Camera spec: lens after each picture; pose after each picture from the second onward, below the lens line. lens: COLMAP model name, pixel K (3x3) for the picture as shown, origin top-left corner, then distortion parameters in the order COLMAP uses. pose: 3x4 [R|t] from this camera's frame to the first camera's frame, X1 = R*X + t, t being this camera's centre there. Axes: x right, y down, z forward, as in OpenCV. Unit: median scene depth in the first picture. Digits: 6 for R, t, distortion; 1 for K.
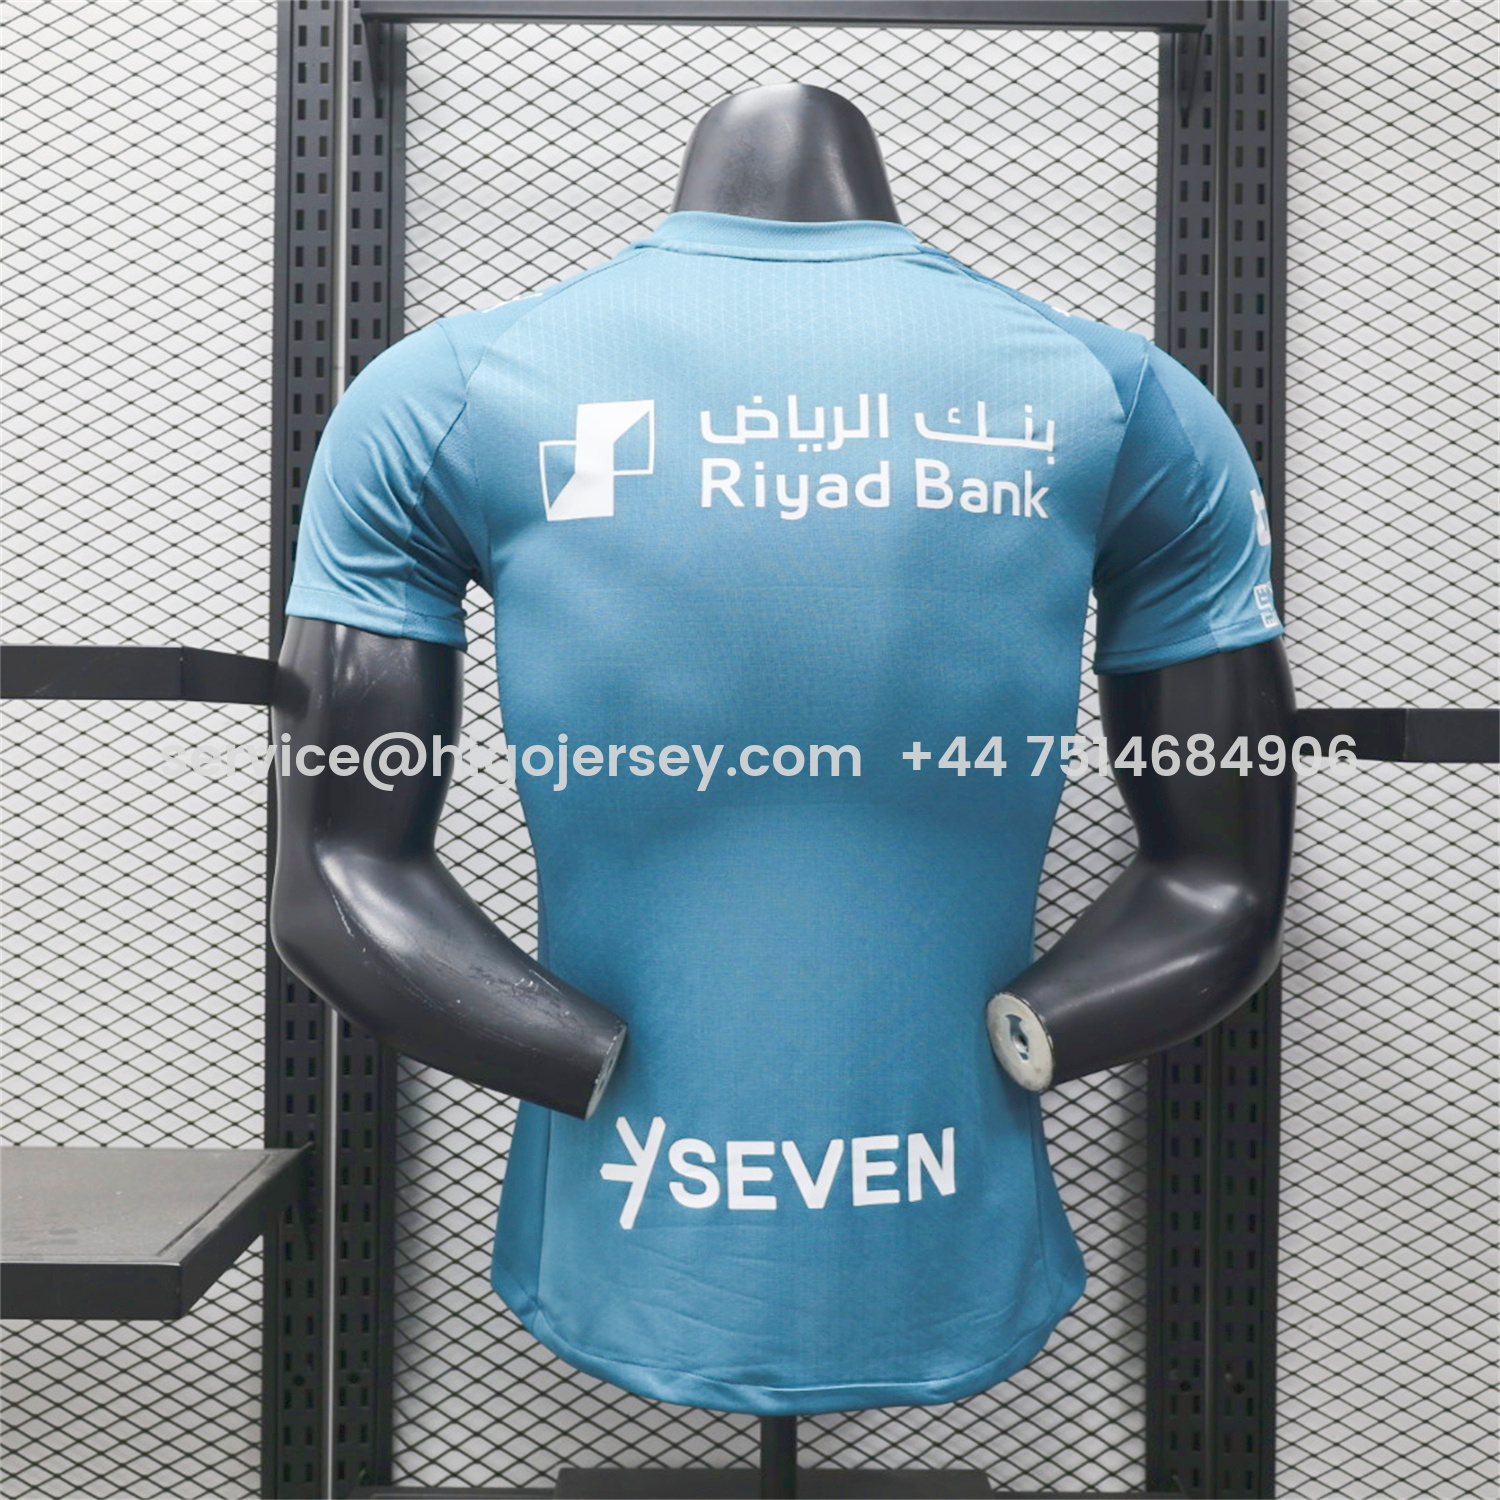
lens RADIAL K [[2082.0, 0, 746.9], [0, 2082.0, 752.6], [0, 0, 1]] dist [-0.007590, 0.000000]
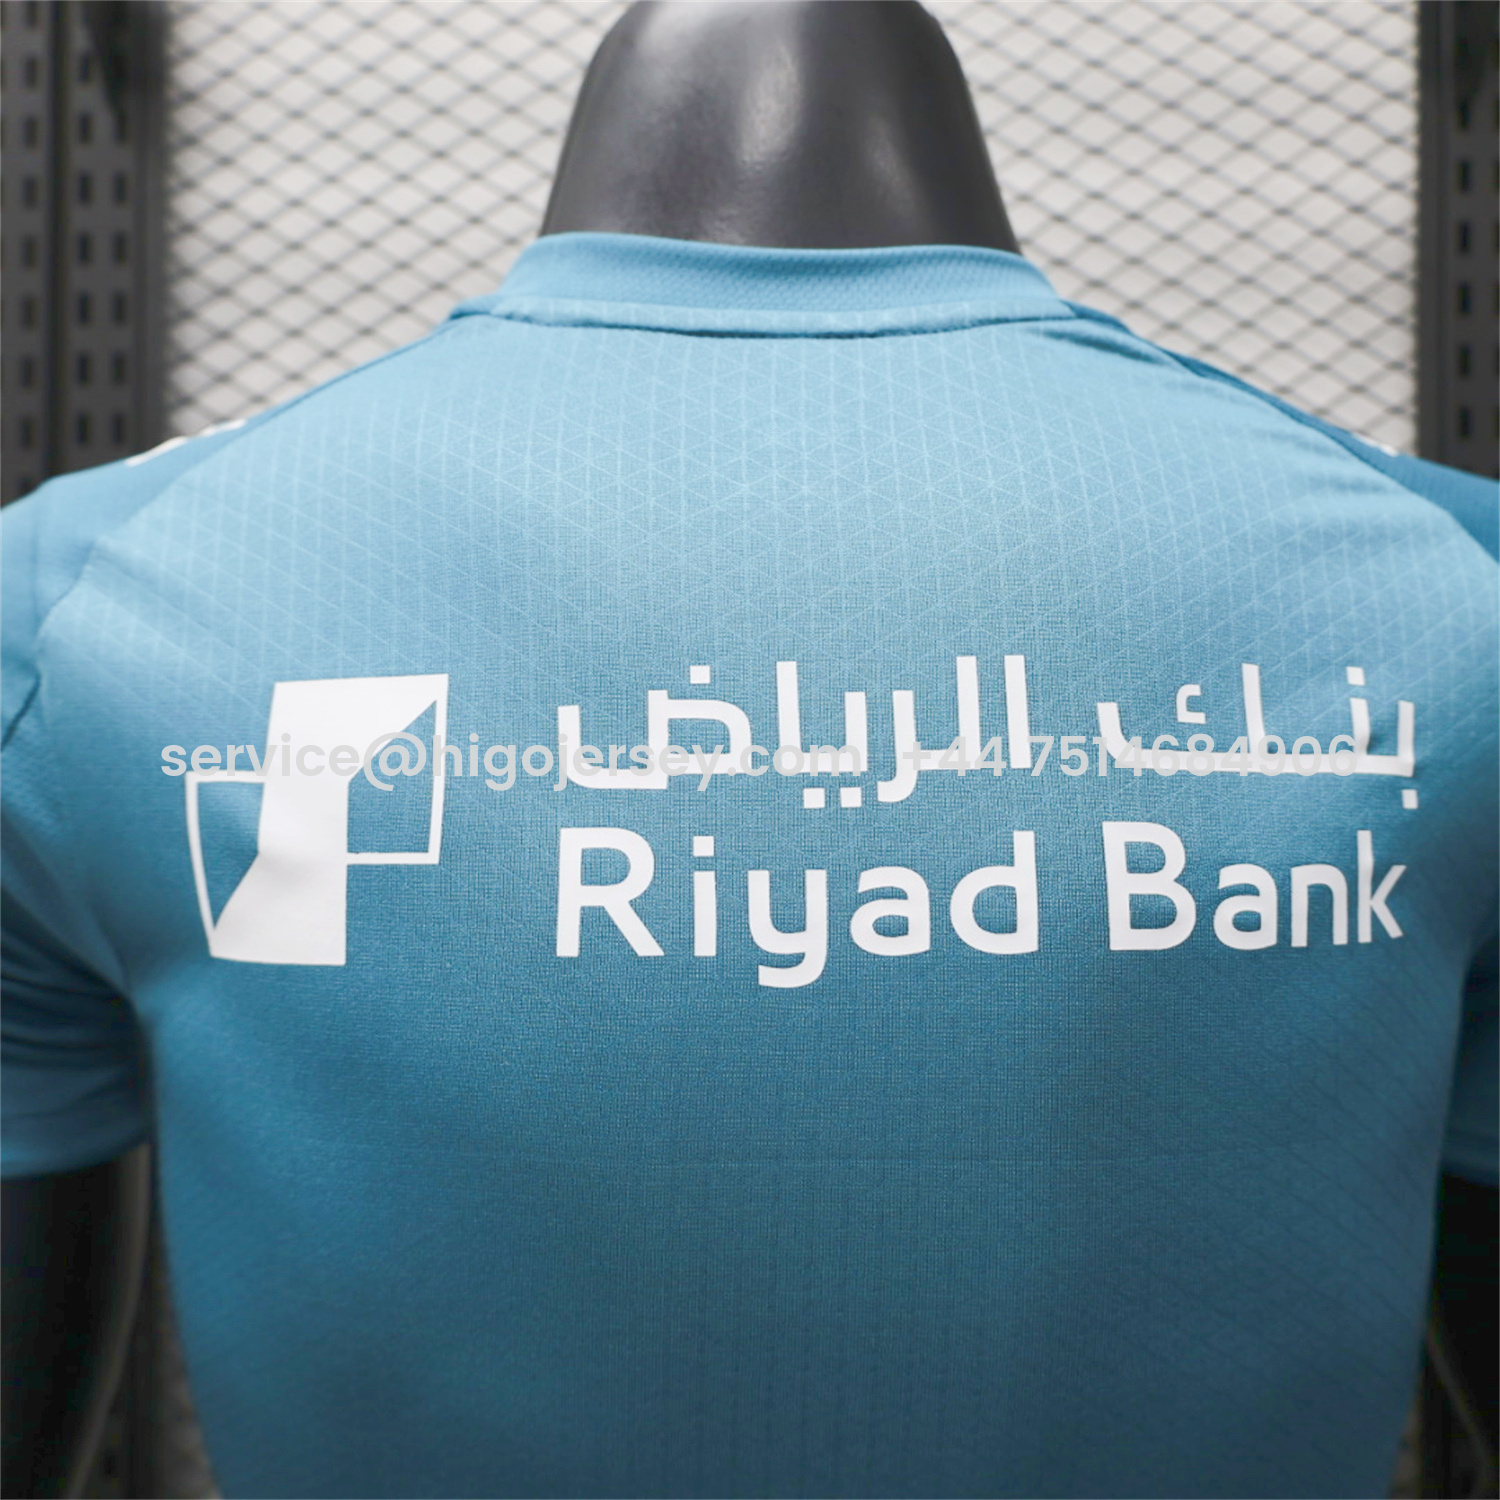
lens RADIAL K [[1500.2, 0, 741.3], [0, 1500.2, 748.7], [0, 0, 1]] dist [-0.005517, 0.000000]
pose [[0.999380, -0.007842, -0.034322, 0.022666], [0.007489, 0.999918, -0.010404, -0.151142], [0.034401, 0.010140, 0.999357, 0.707693]]
